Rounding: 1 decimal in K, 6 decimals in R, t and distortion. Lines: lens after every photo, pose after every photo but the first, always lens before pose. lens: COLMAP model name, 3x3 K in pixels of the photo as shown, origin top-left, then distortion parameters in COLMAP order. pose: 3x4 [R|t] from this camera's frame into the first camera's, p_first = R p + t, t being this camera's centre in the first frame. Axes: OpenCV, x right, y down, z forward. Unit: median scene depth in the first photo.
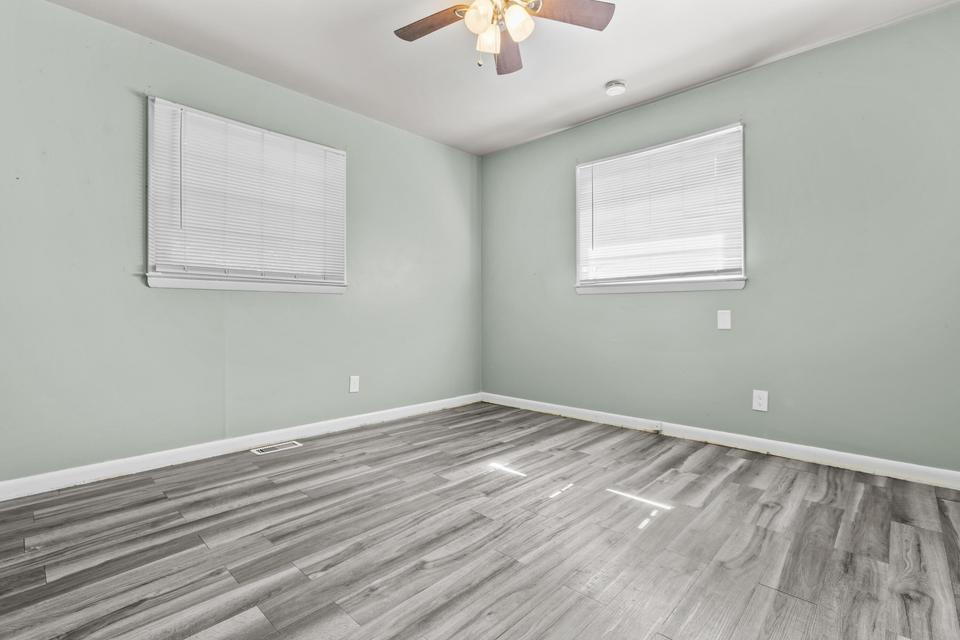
lens RADIAL K [[447.3, 0, 480.0], [0, 447.3, 320.0], [0, 0, 1]] dist [0.001440, 0.000152]
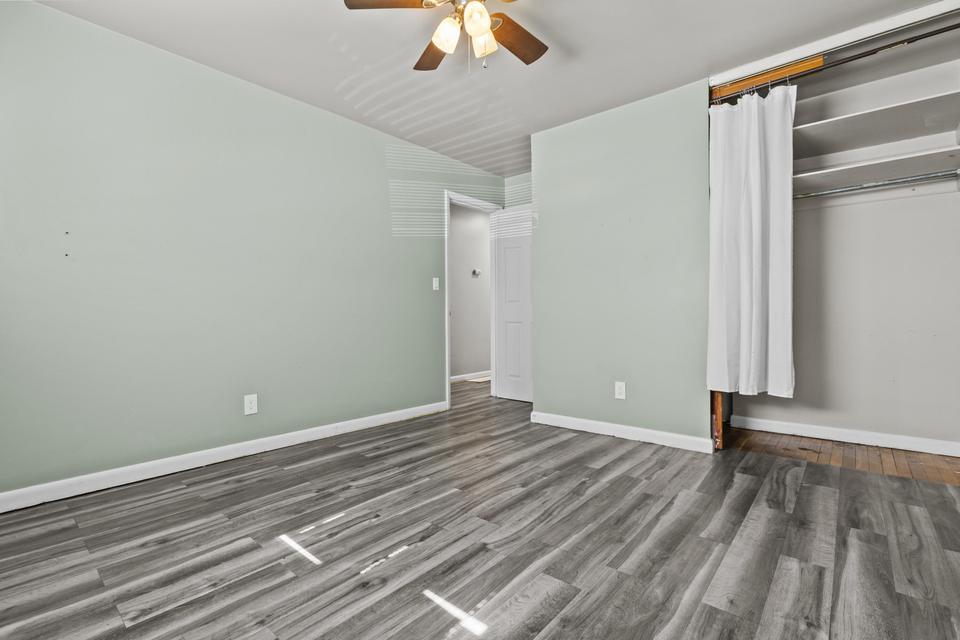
lens RADIAL K [[447.3, 0, 480.0], [0, 447.3, 320.0], [0, 0, 1]] dist [0.001440, 0.000152]
pose [[-0.998781, 0.008403, -0.048648, 0.063137], [0.007469, 0.999785, 0.019340, -0.028753], [0.048800, 0.018953, -0.998629, 1.877669]]
